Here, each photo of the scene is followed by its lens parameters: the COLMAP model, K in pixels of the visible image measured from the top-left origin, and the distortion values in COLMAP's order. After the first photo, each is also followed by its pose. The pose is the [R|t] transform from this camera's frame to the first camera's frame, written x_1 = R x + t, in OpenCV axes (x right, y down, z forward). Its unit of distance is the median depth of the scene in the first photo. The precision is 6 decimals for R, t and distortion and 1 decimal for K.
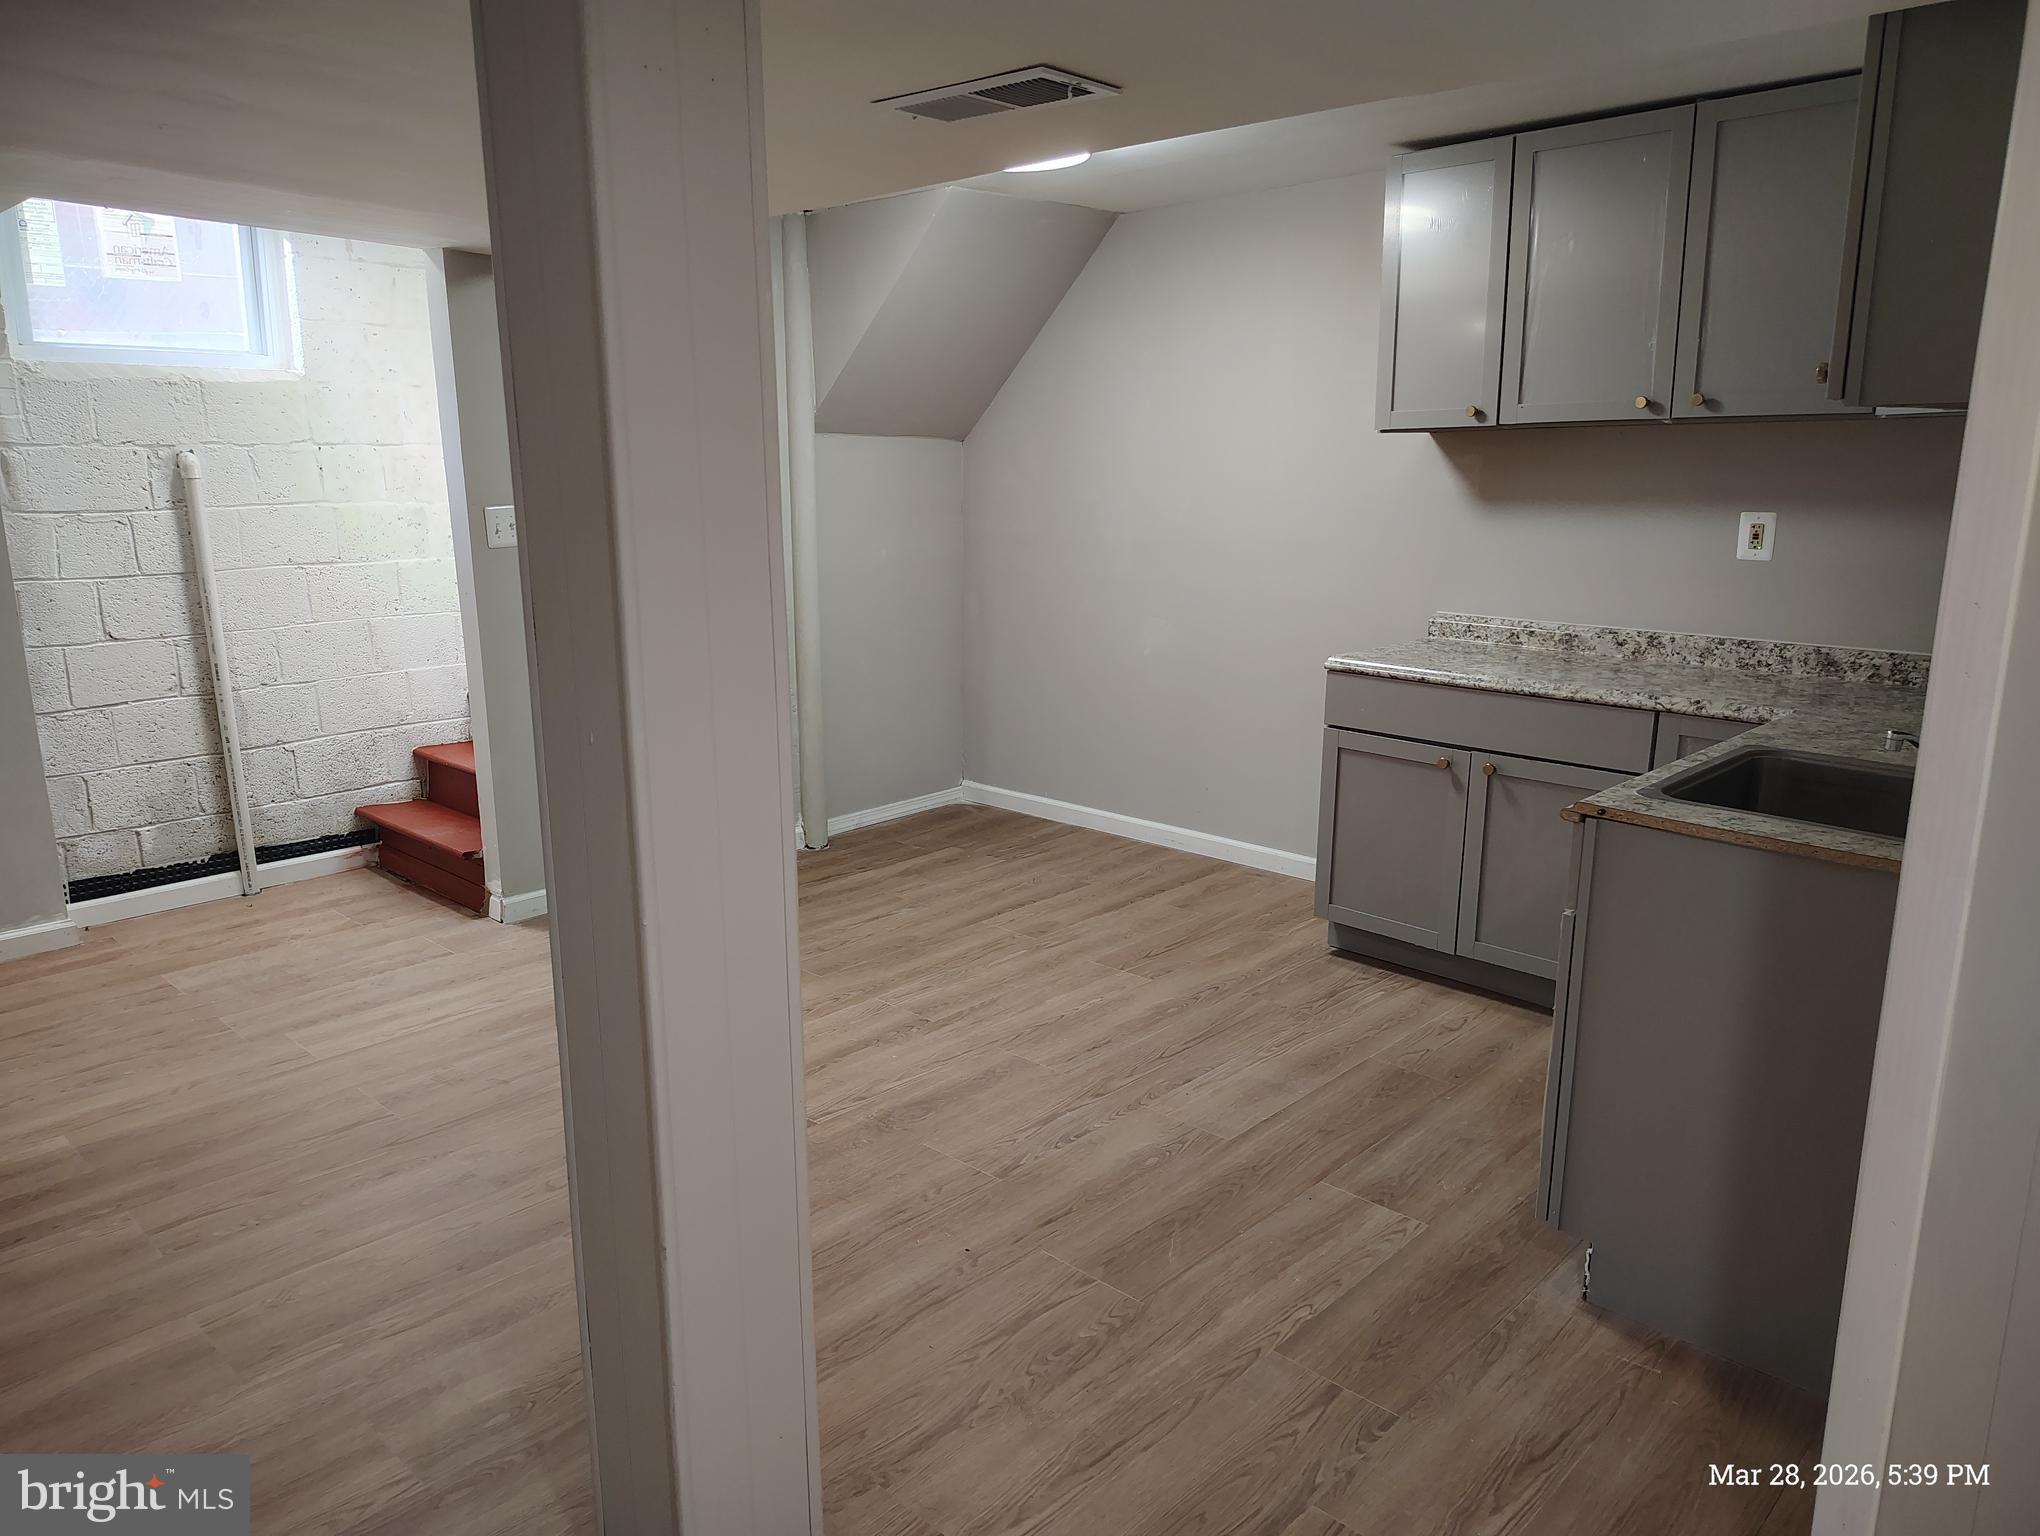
lens RADIAL K [[1401.3, 0, 1006.7], [0, 1401.3, 768.4], [0, 0, 1]] dist [0.050426, -0.058595]
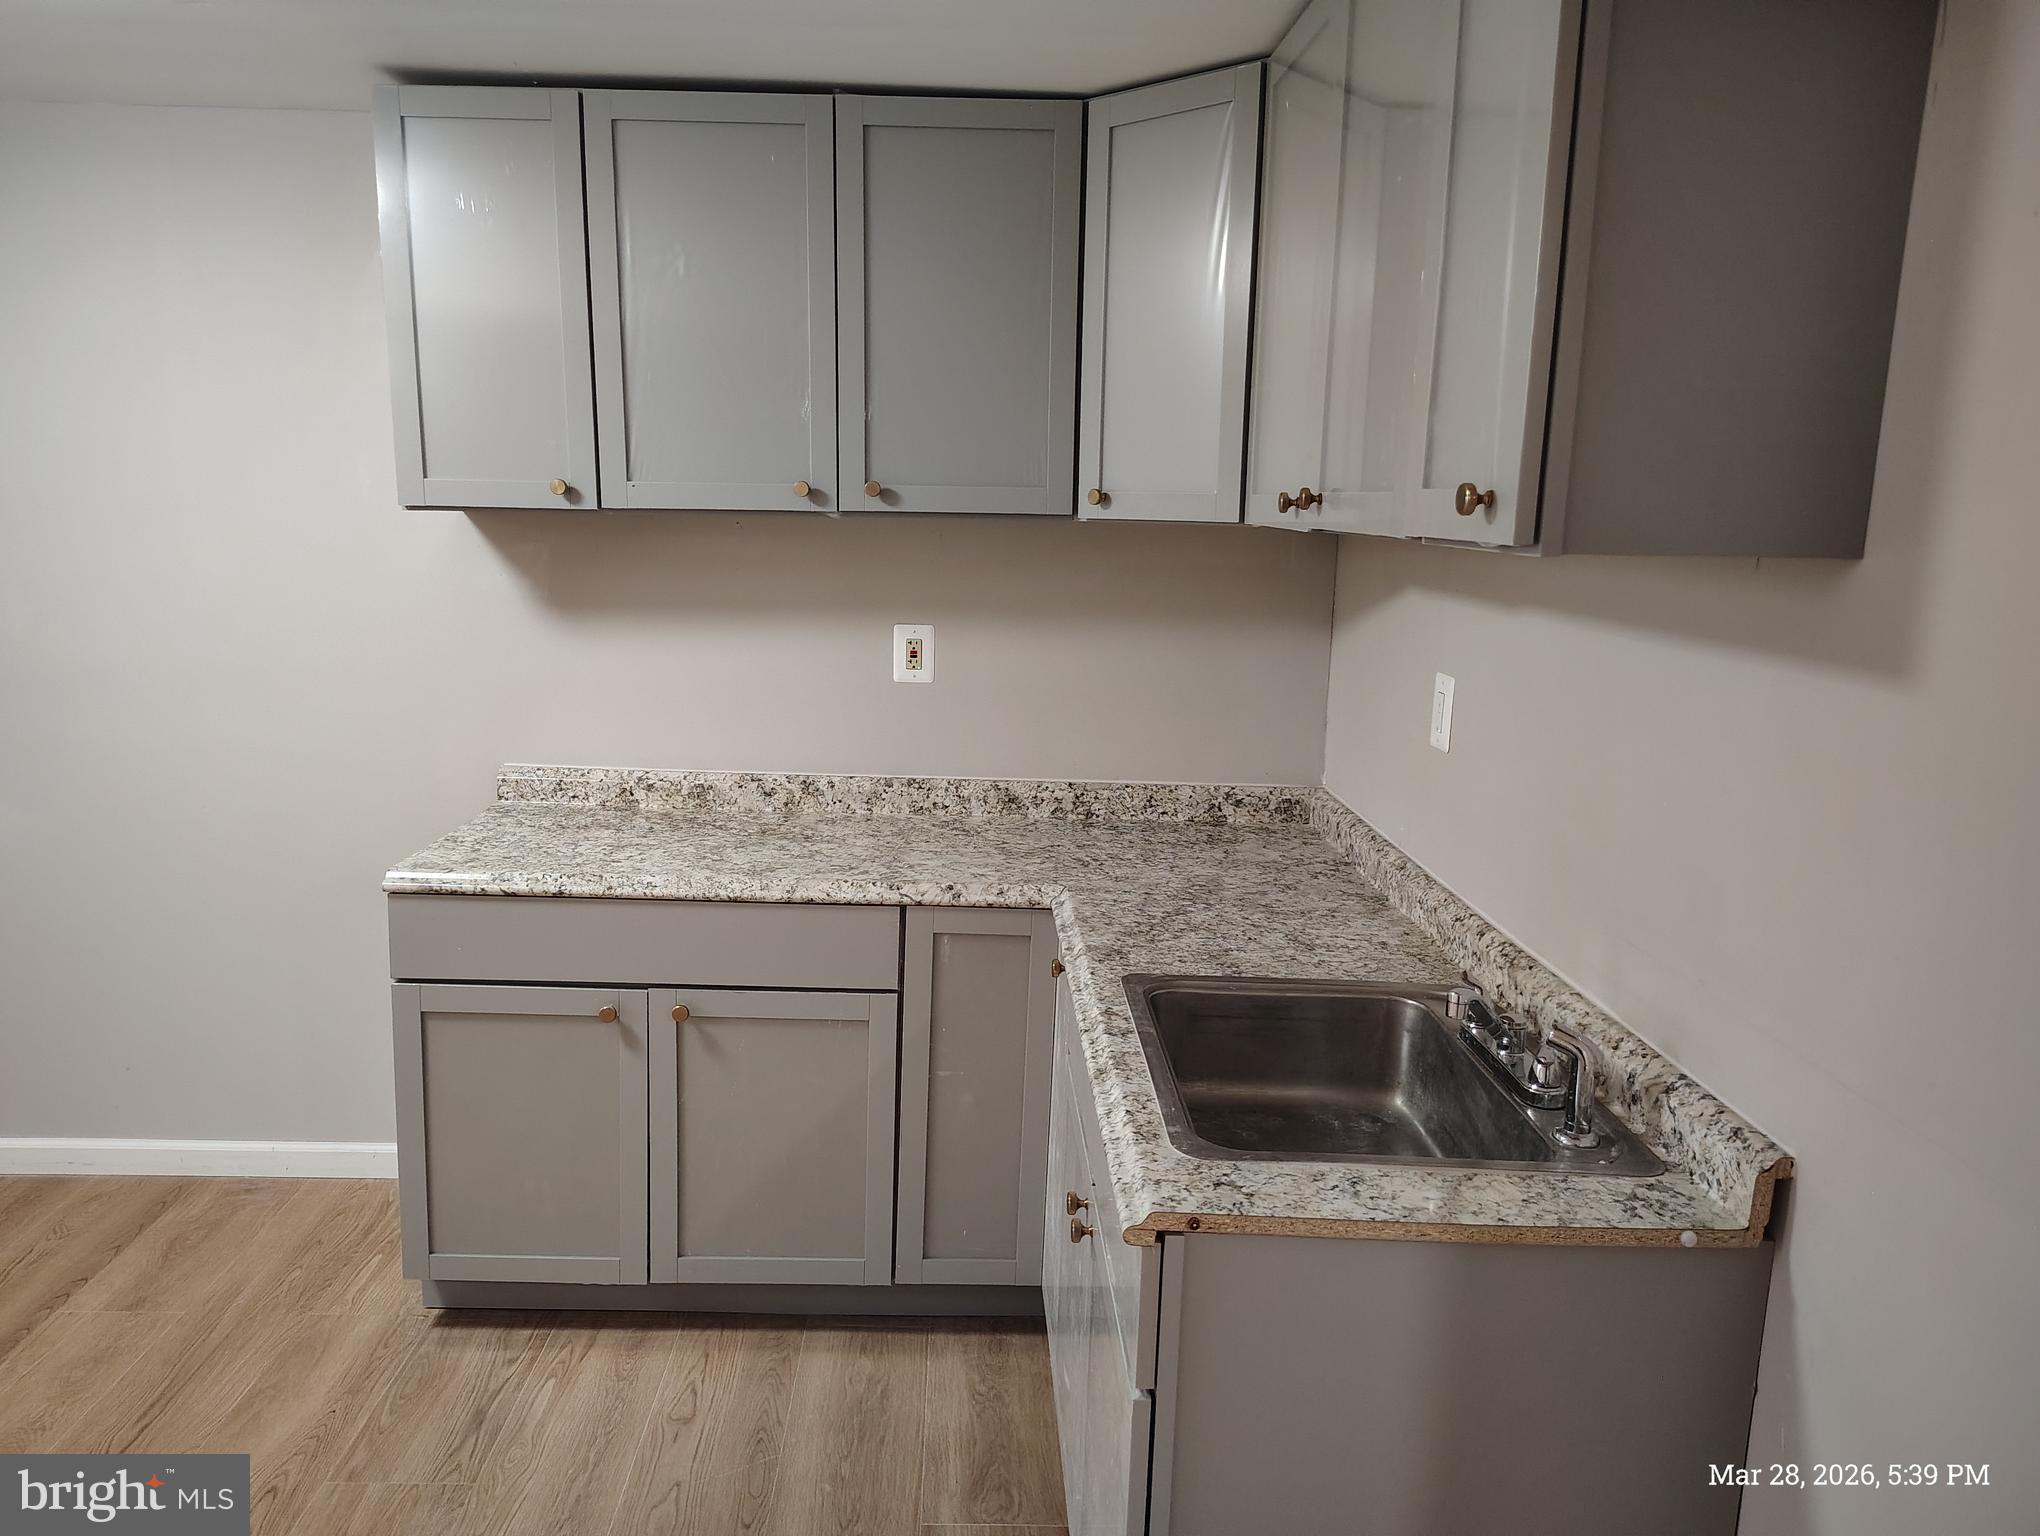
lens RADIAL K [[1401.3, 0, 1002.1], [0, 1401.3, 762.8], [0, 0, 1]] dist [0.050426, -0.058595]
pose [[0.702692, -0.106809, 0.703432, -0.013386], [0.129389, 0.991366, 0.021276, -0.111883], [-0.699630, 0.076066, 0.710444, 0.390917]]
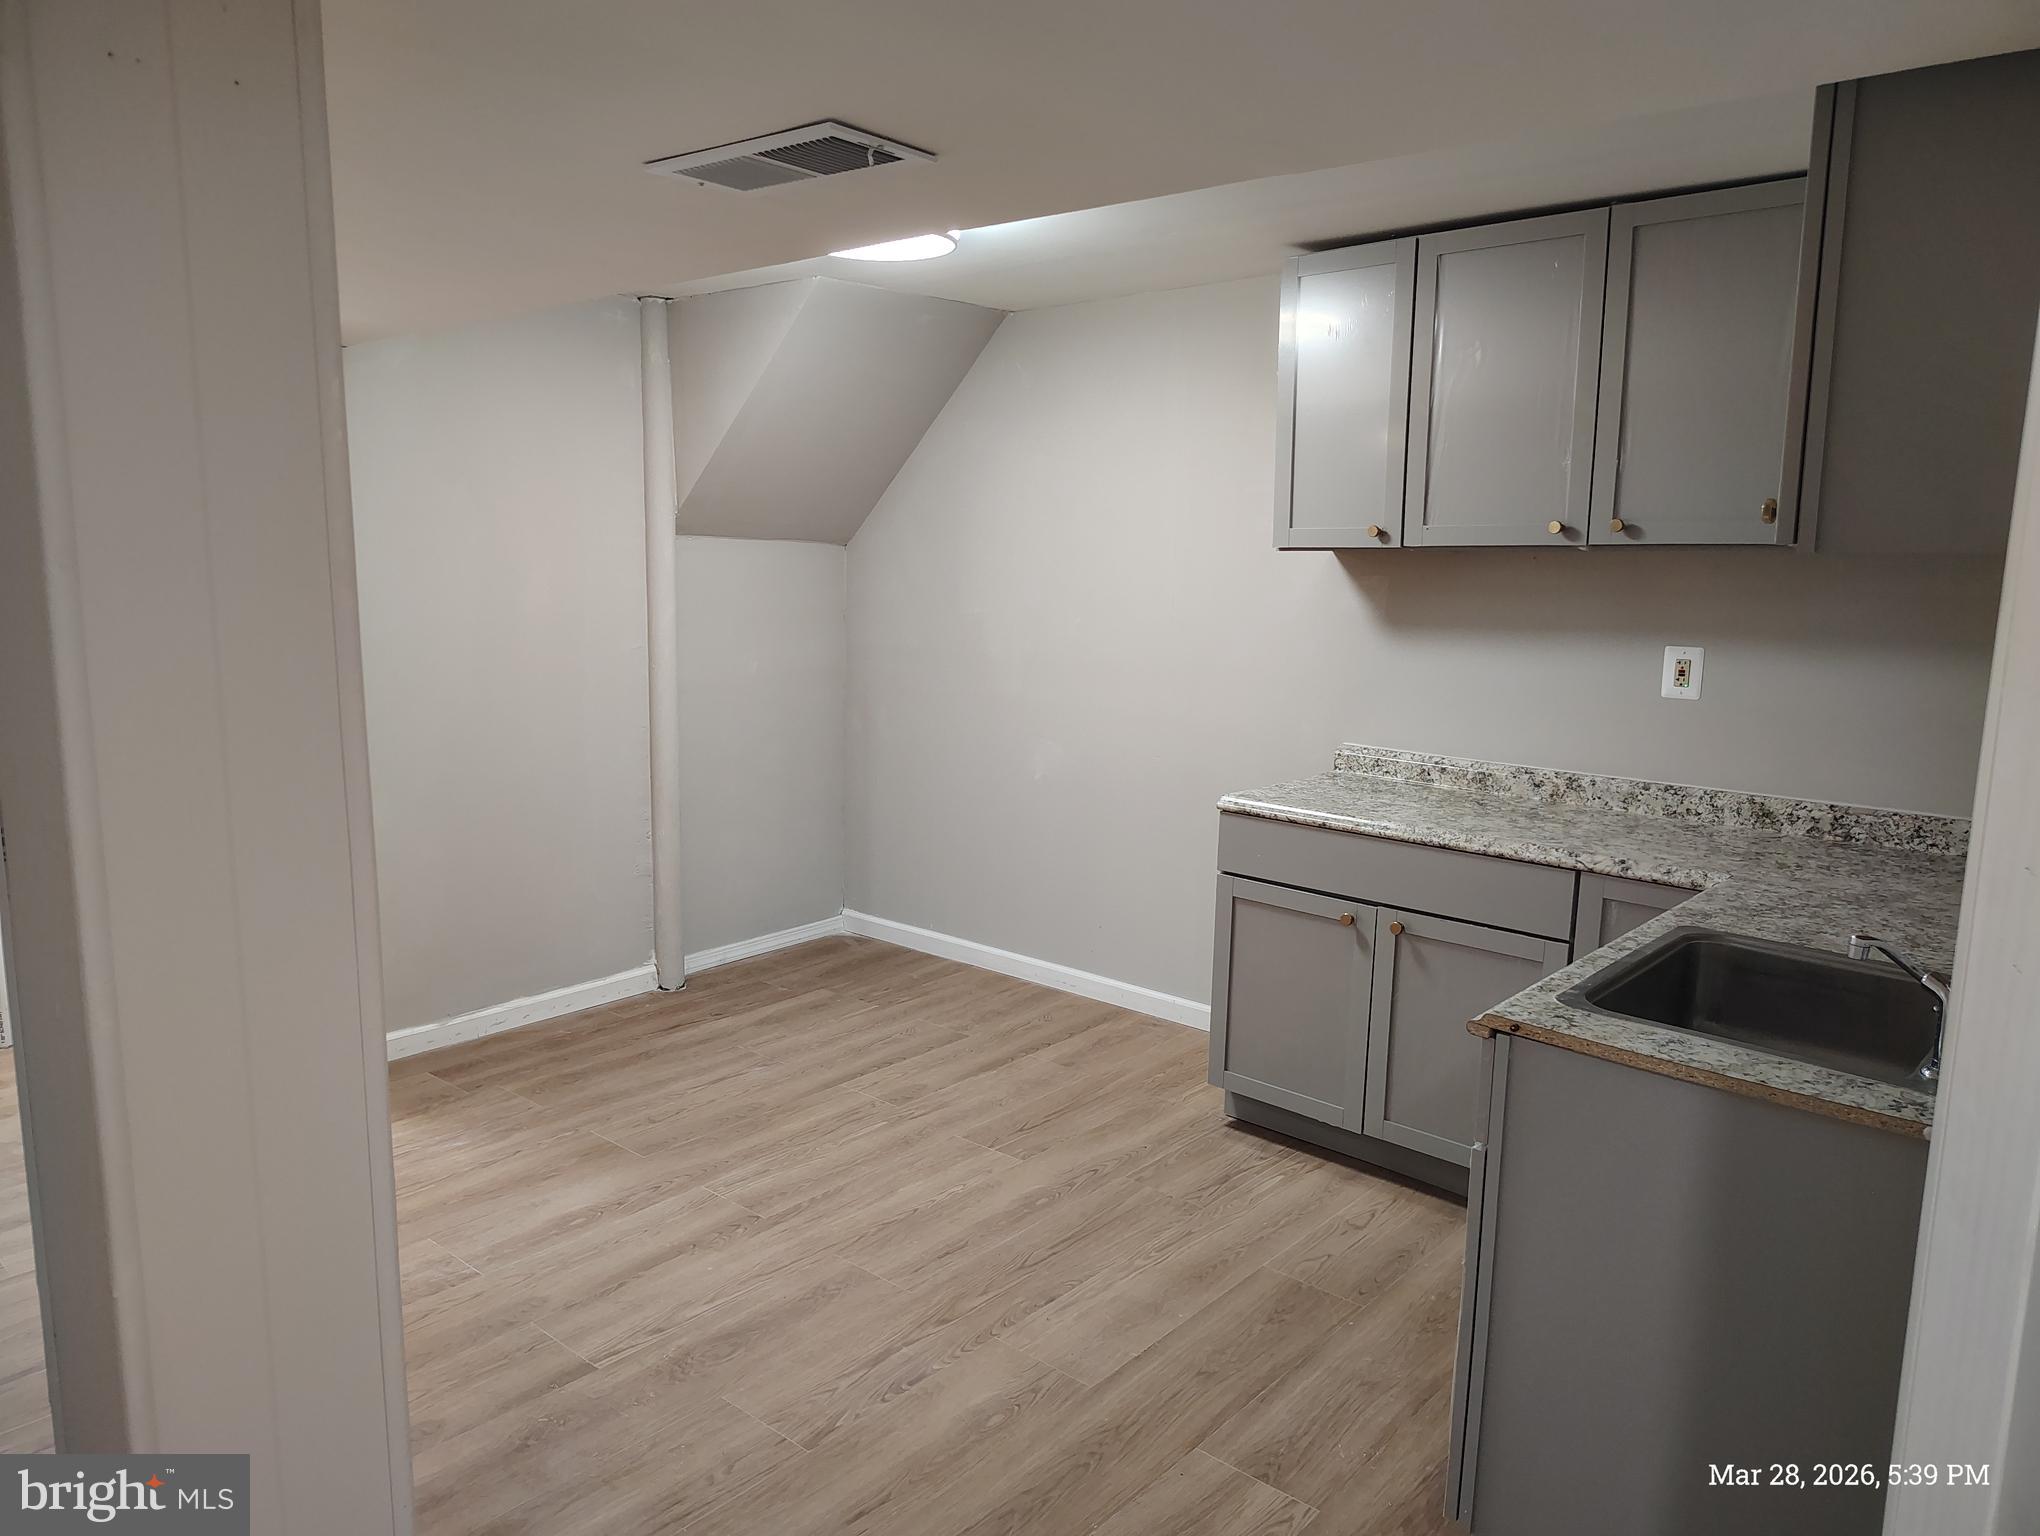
lens RADIAL K [[1401.3, 0, 1010.9], [0, 1401.3, 775.2], [0, 0, 1]] dist [0.050426, -0.058595]
pose [[0.998795, 0.010369, 0.047979, 0.053945], [-0.007510, 0.998207, -0.059376, -0.040614], [-0.048509, 0.058944, 0.997082, 0.114979]]
